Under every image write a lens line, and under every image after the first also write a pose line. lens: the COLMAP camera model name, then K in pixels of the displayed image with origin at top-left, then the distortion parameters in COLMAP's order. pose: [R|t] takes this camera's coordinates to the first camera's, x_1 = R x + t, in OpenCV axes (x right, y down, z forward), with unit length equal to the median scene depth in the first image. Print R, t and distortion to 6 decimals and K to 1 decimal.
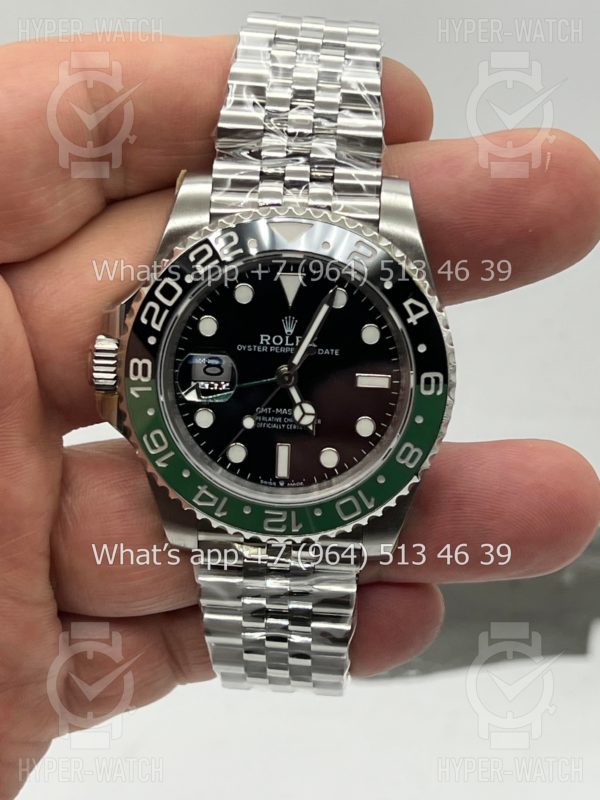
lens RADIAL K [[1807.6, 0, 300.0], [0, 1807.6, 400.0], [0, 0, 1]] dist [0.218431, 0.038401]
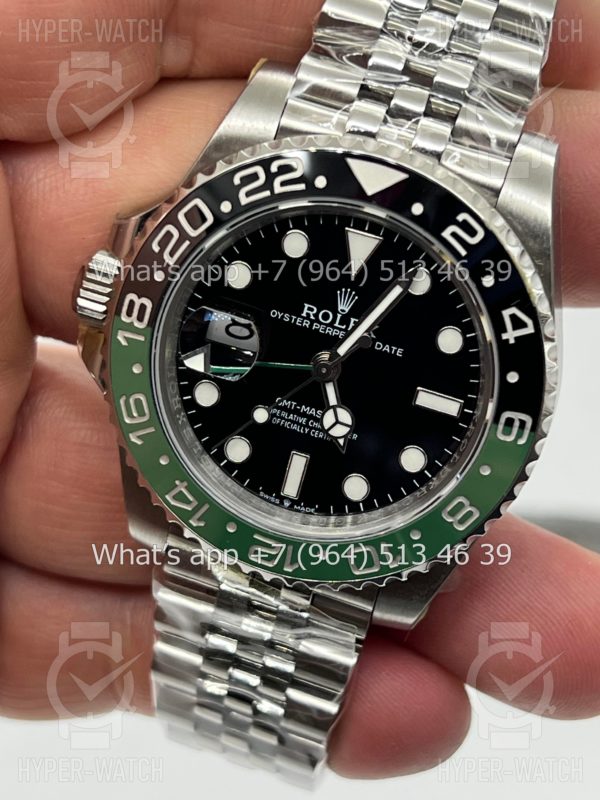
lens RADIAL K [[1807.6, 0, 300.0], [0, 1807.6, 400.0], [0, 0, 1]] dist [0.218431, 0.038401]
pose [[0.965905, 0.246427, -0.079380, 0.044168], [-0.240859, 0.967770, 0.073547, -0.051640], [0.094946, -0.051920, 0.994128, 0.265482]]
